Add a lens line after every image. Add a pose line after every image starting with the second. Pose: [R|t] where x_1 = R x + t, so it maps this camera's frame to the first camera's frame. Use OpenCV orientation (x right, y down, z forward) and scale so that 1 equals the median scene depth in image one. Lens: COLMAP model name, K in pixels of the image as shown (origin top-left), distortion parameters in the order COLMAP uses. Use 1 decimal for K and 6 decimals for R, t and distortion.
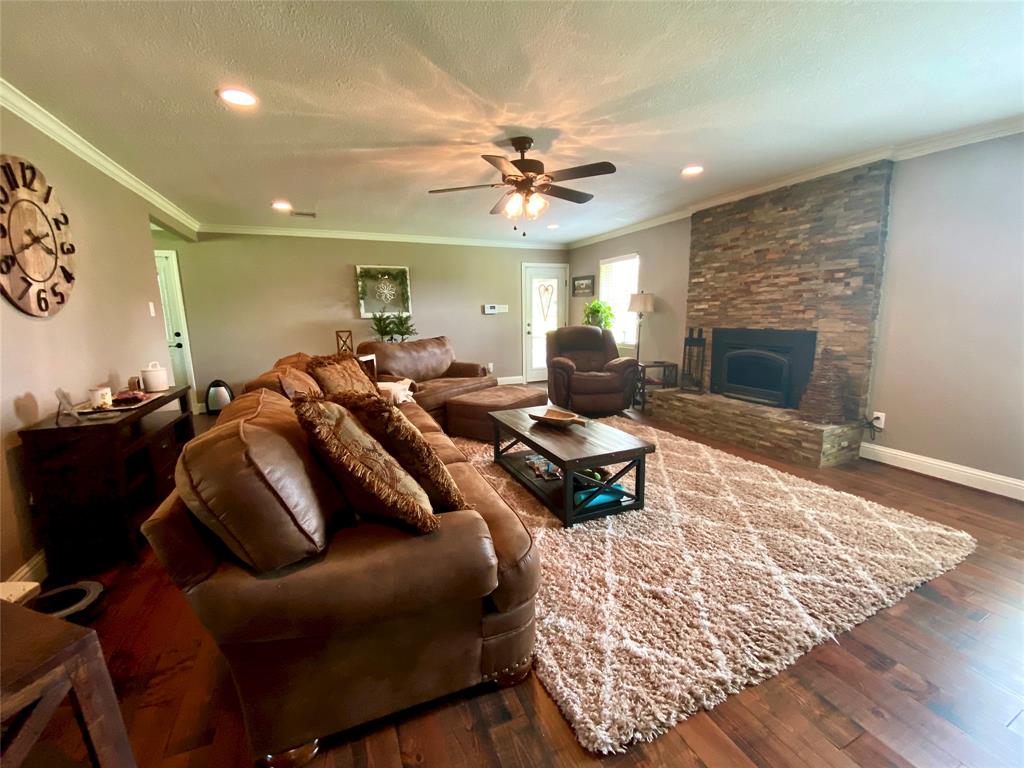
lens RADIAL K [[416.2, 0, 512.3], [0, 416.2, 387.2], [0, 0, 1]] dist [0.031573, -0.026699]
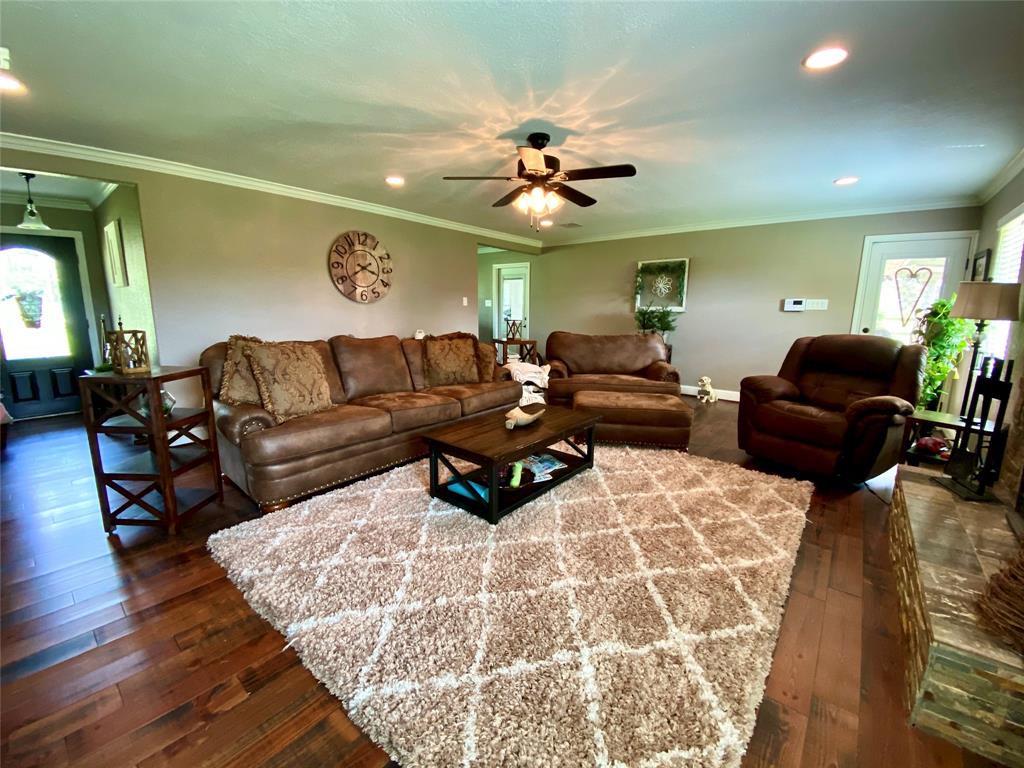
lens RADIAL K [[416.2, 0, 512.3], [0, 416.2, 387.2], [0, 0, 1]] dist [0.031573, -0.026699]
pose [[0.449906, 0.192571, -0.872067, 0.749234], [-0.177716, 0.976252, 0.123892, -0.088119], [0.875215, 0.099241, 0.473445, 0.402345]]
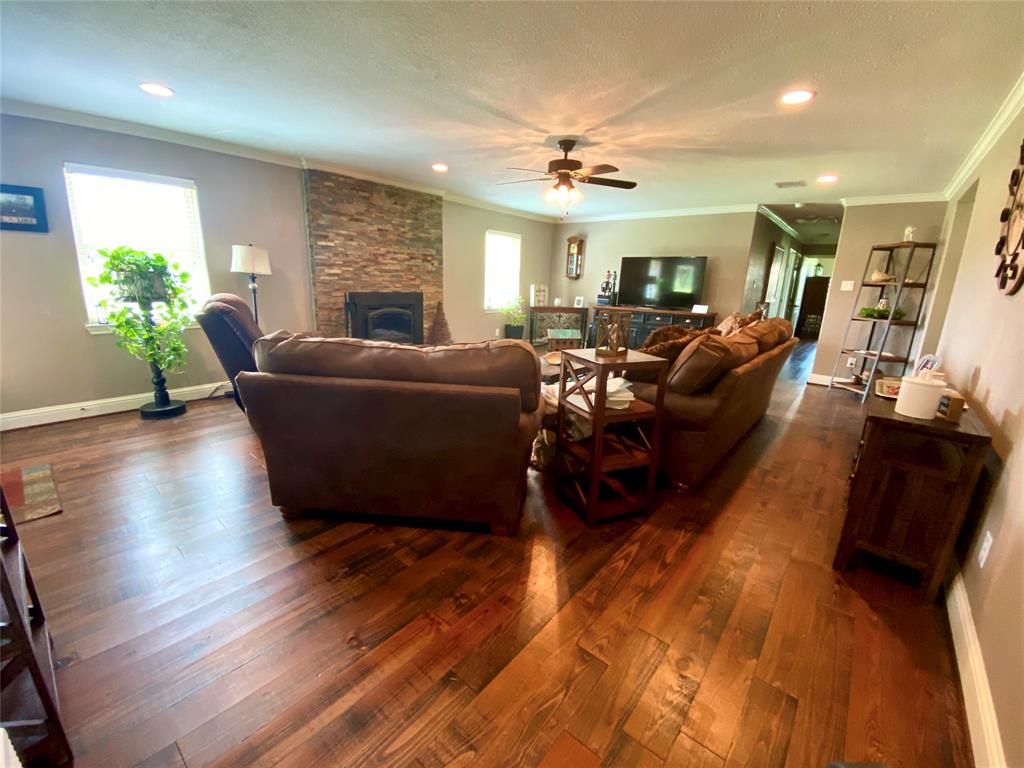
lens RADIAL K [[416.2, 0, 512.3], [0, 416.2, 387.2], [0, 0, 1]] dist [0.031573, -0.026699]
pose [[-0.440364, -0.223340, 0.869597, -0.874758], [0.132011, 0.941932, 0.308768, -0.234808], [-0.888061, 0.250767, -0.385310, 1.374169]]
